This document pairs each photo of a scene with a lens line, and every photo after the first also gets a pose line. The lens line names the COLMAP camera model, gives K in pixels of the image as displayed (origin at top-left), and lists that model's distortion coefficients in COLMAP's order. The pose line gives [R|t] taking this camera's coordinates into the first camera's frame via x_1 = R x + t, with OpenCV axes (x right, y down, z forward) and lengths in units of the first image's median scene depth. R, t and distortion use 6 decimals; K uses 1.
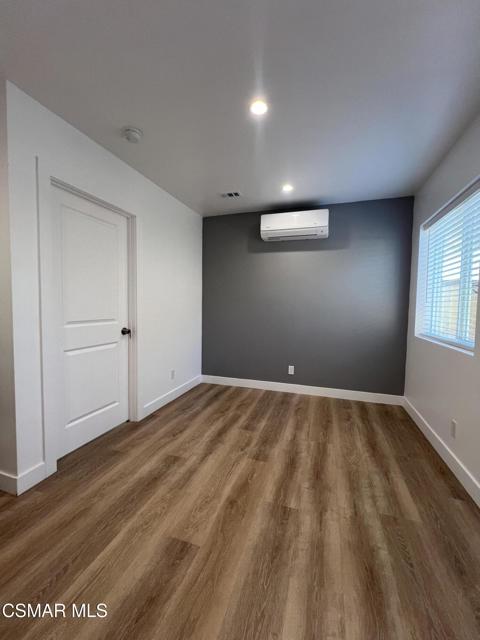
lens RADIAL K [[257.0, 0, 241.0], [0, 257.0, 318.4], [0, 0, 1]] dist [-0.002059, 0.000523]
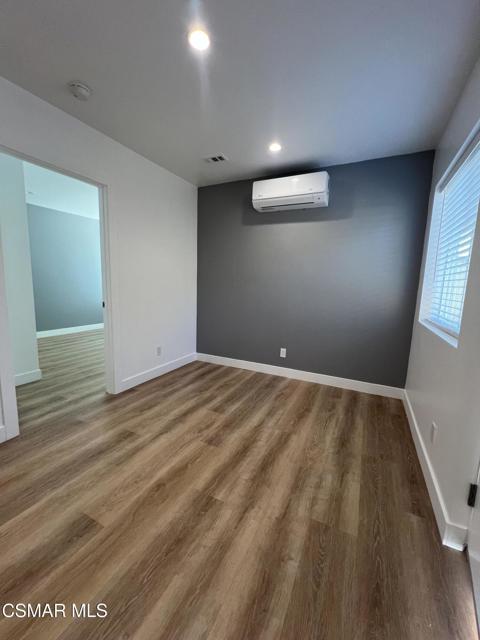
lens RADIAL K [[257.0, 0, 240.2], [0, 257.0, 318.5], [0, 0, 1]] dist [-0.002059, 0.000523]
pose [[0.989657, 0.035948, -0.138875, 0.285468], [-0.024524, 0.996238, 0.083118, 0.003403], [0.141340, -0.078852, 0.986816, 0.106023]]
